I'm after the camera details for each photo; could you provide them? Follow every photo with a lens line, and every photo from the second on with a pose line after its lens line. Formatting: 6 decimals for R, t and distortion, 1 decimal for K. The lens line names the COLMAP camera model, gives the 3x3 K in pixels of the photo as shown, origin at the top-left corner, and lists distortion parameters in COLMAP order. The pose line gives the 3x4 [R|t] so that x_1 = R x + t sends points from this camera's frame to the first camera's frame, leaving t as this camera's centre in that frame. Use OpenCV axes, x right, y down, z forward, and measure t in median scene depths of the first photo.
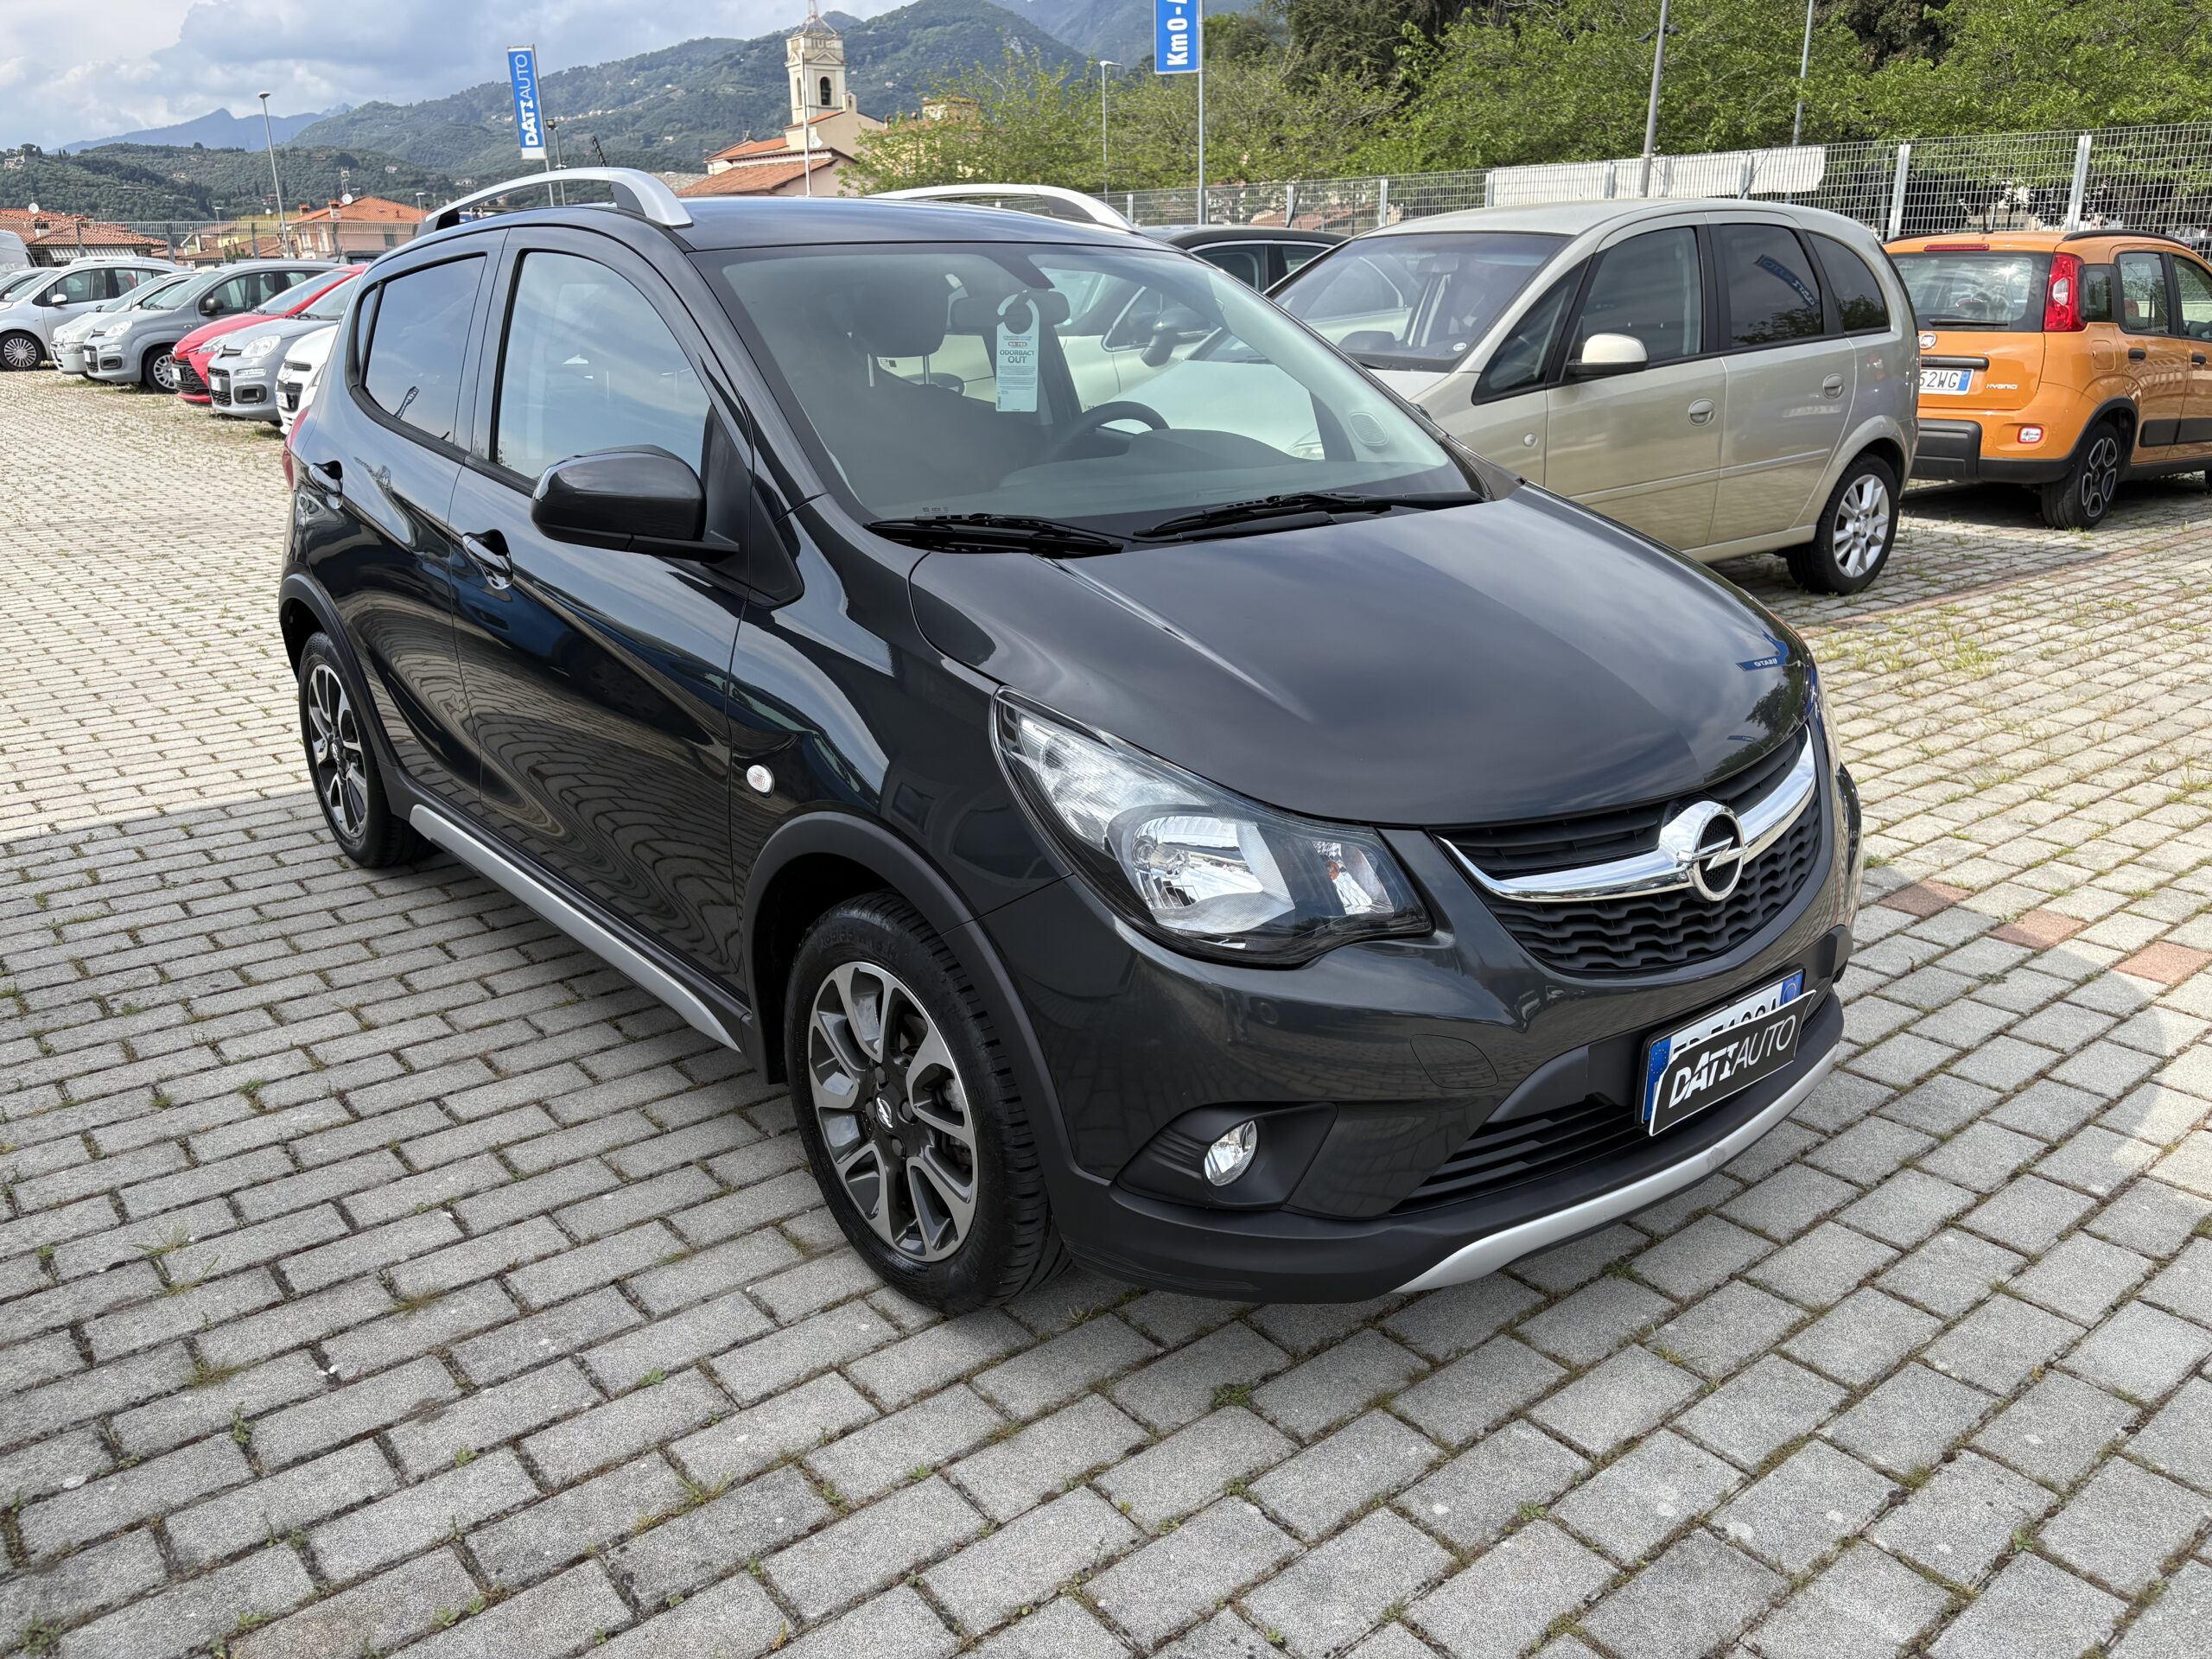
lens RADIAL K [[1701.5, 0, 1107.3], [0, 1701.5, 780.3], [0, 0, 1]] dist [0.082570, -0.098802]
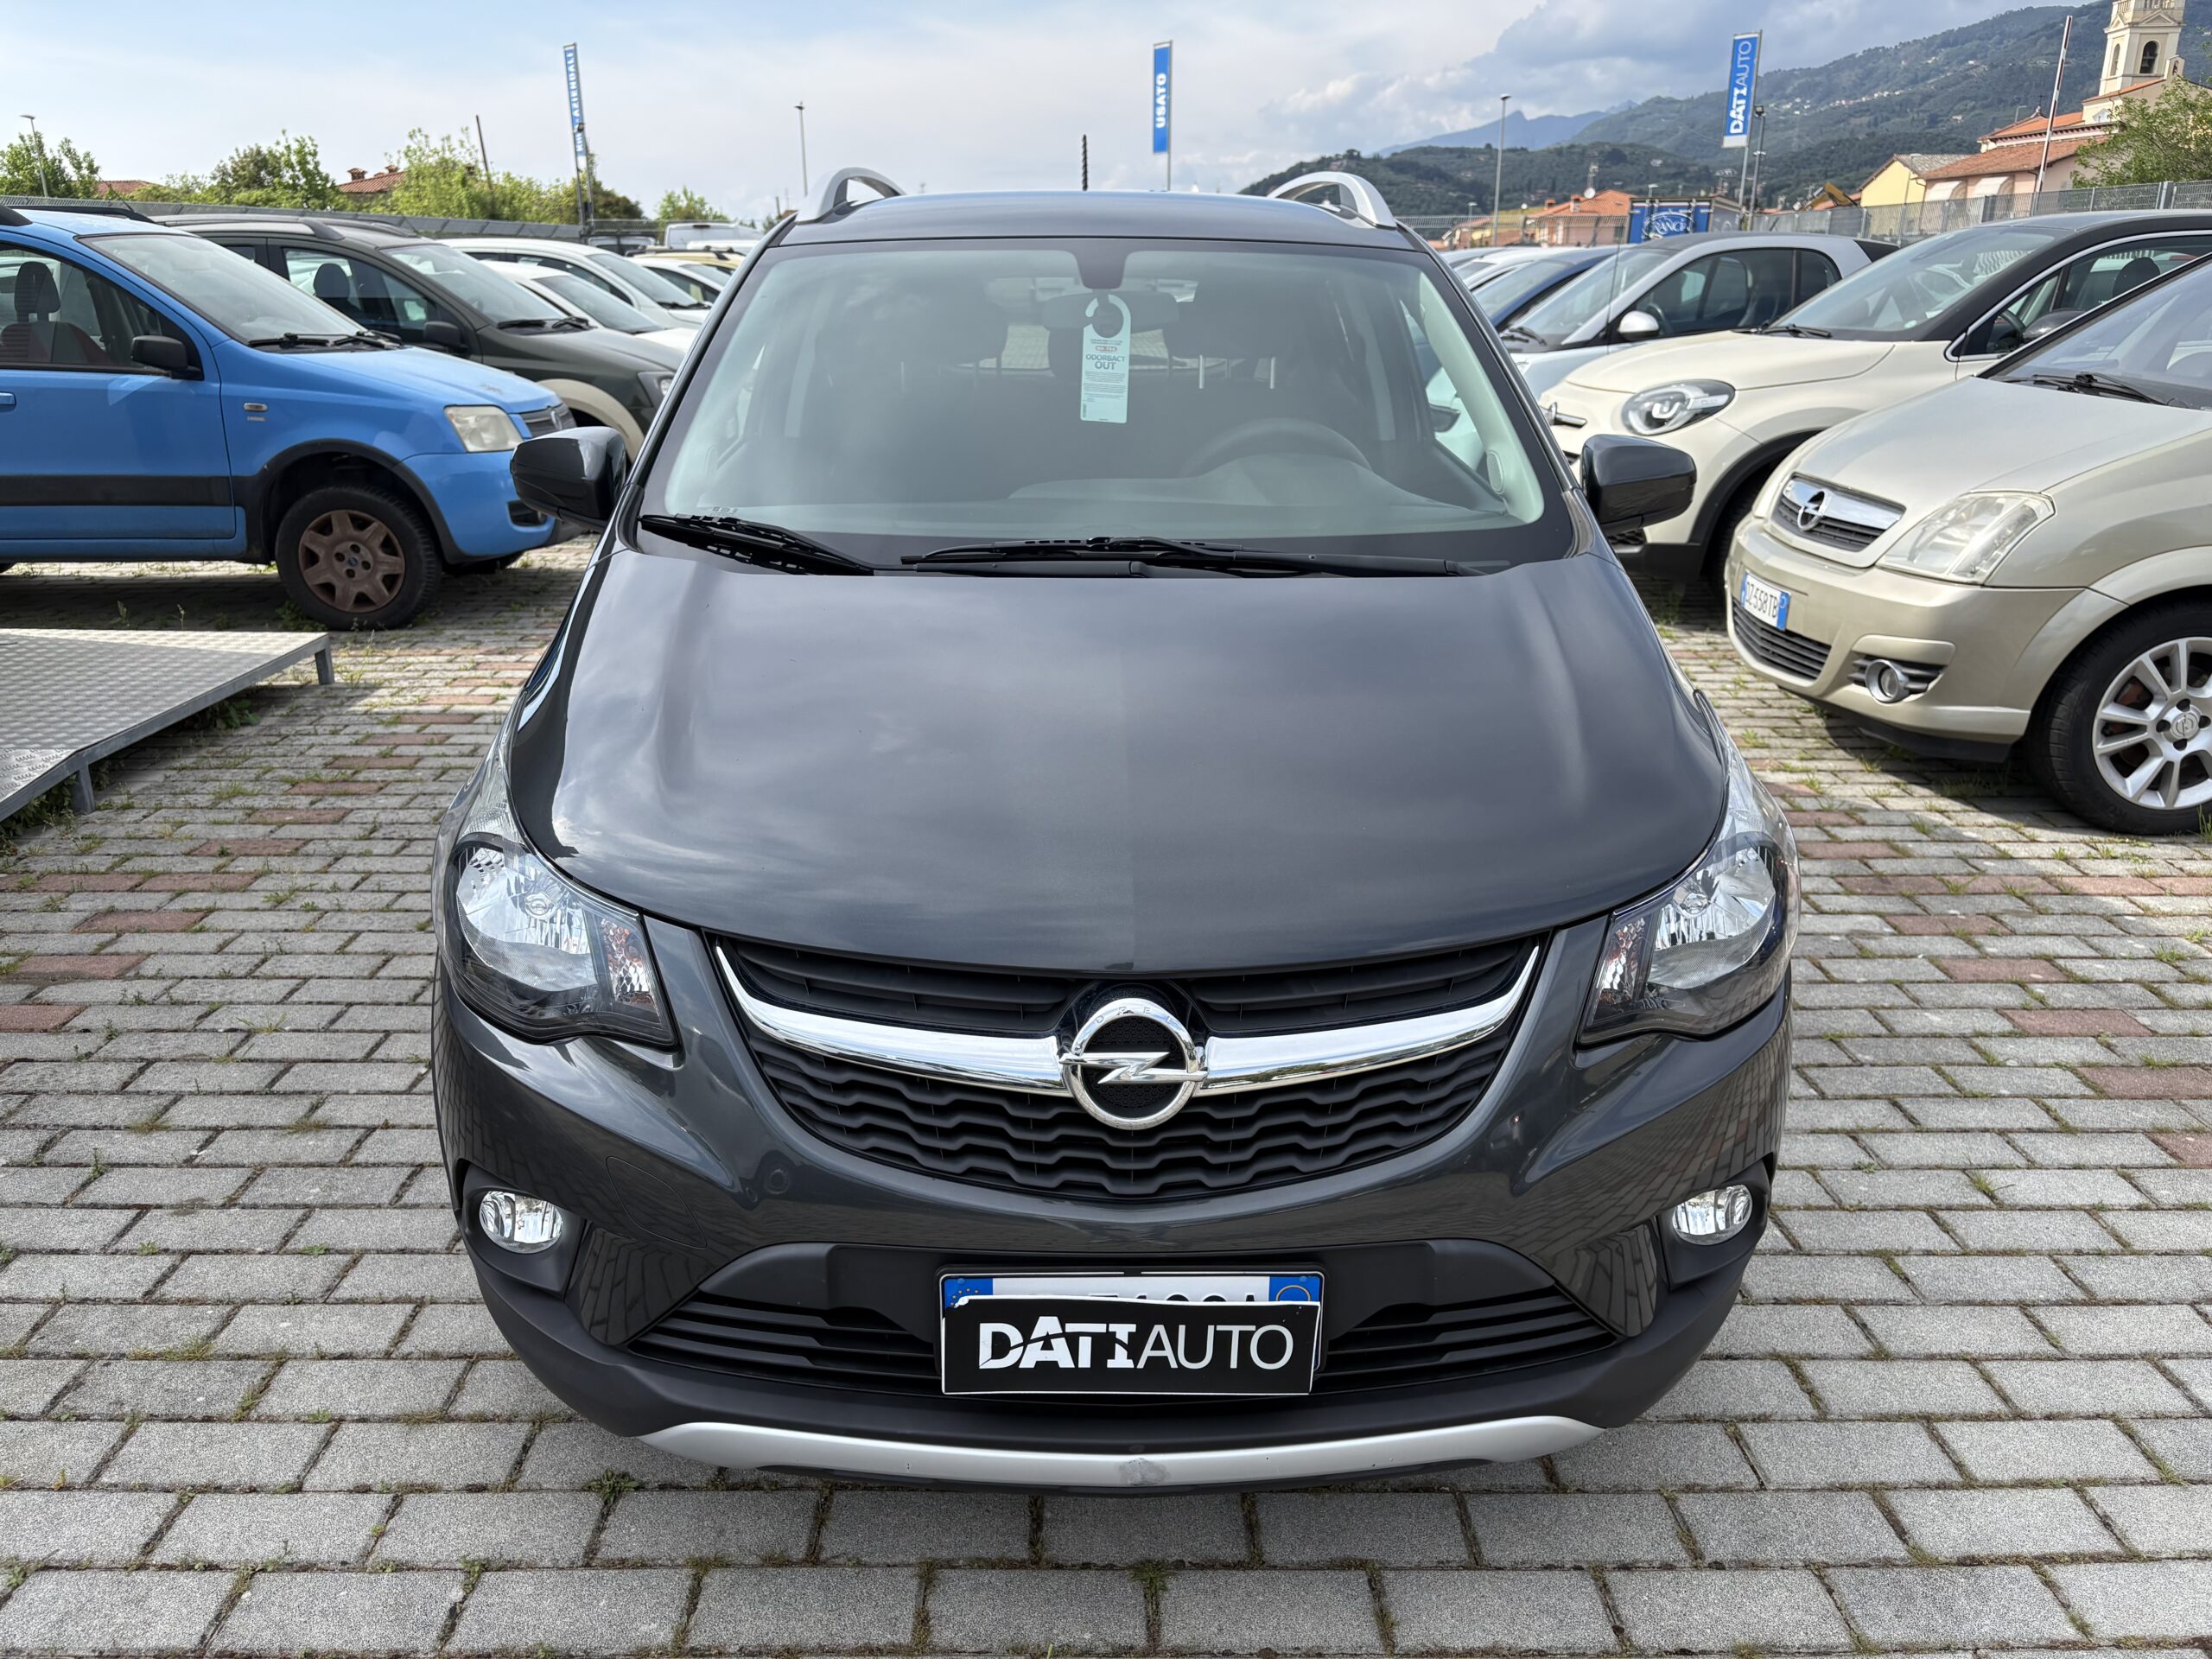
lens RADIAL K [[1689.6, 0, 1087.8], [0, 1689.6, 770.5], [0, 0, 1]] dist [0.086067, -0.095080]
pose [[0.781618, 0.188826, -0.594490, 0.663968], [-0.187631, 0.980112, 0.064618, -0.112456], [0.594868, 0.061038, 0.801502, 0.344387]]
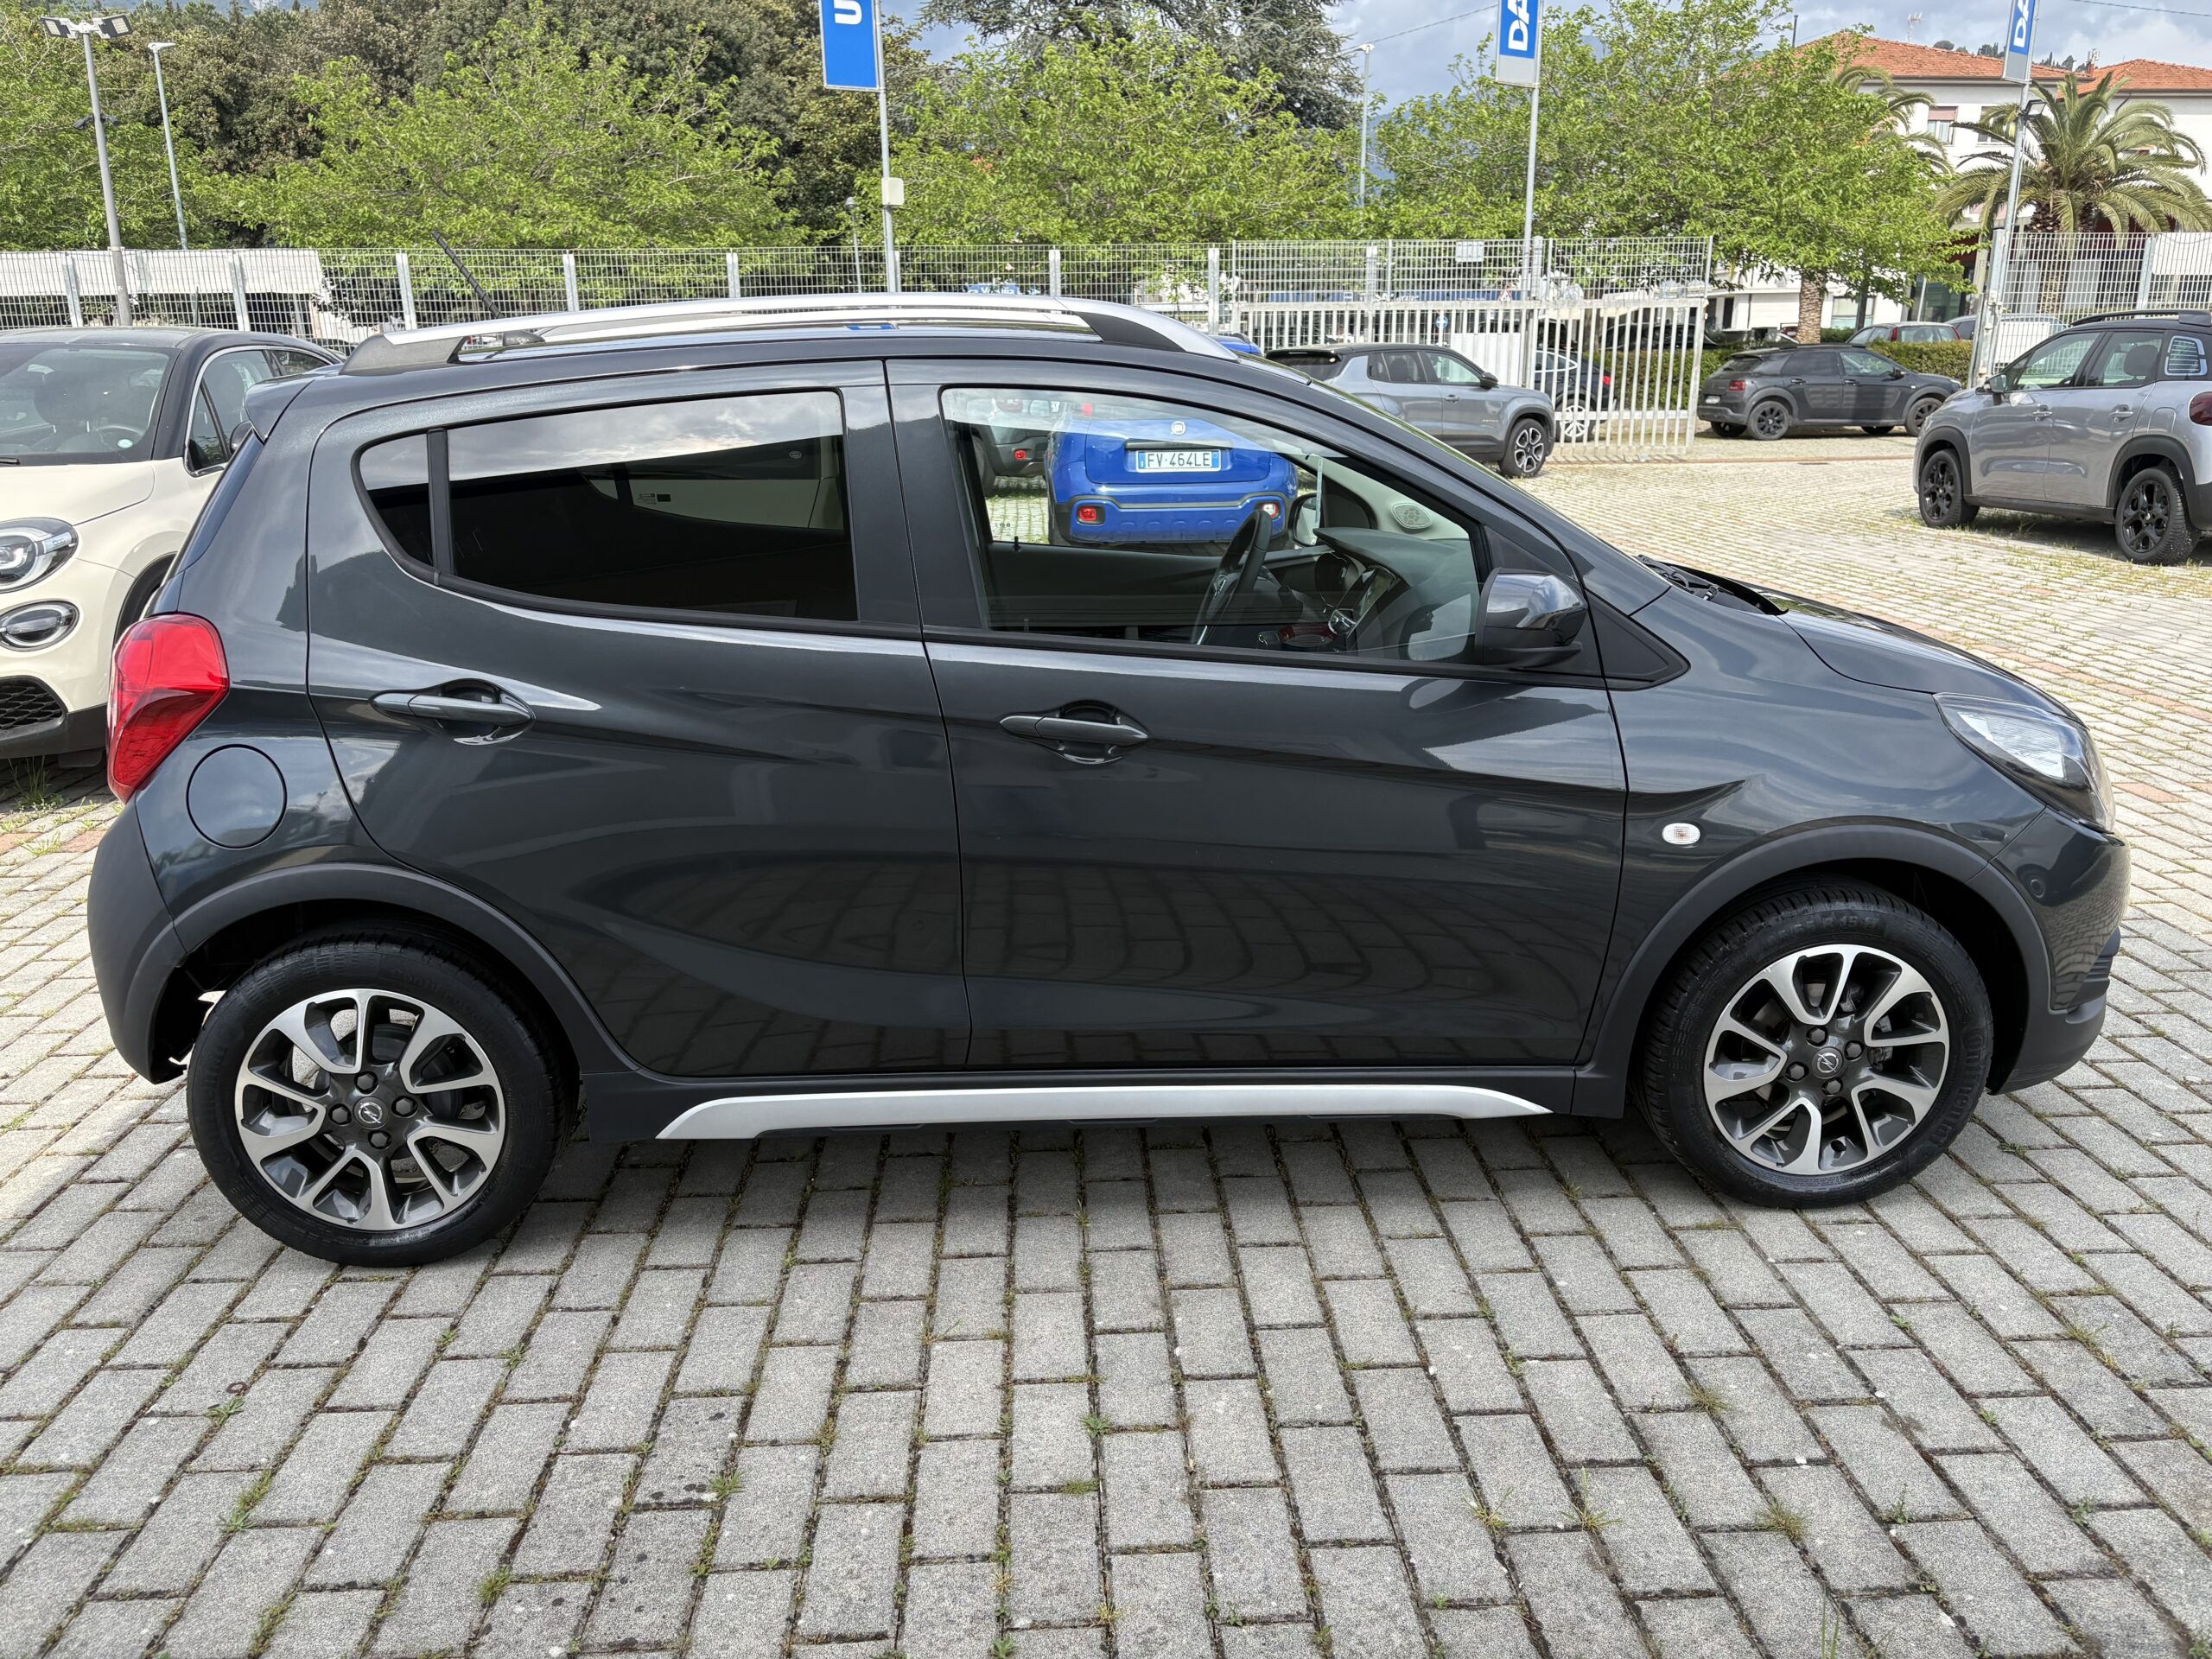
lens RADIAL K [[1675.0, 0, 1103.1], [0, 1675.0, 793.4], [0, 0, 1]] dist [0.056723, -0.070807]
pose [[0.595893, -0.209608, 0.775226, -1.250682], [0.239579, 0.967778, 0.077514, -0.199247], [-0.766495, 0.139537, 0.626909, 0.564911]]
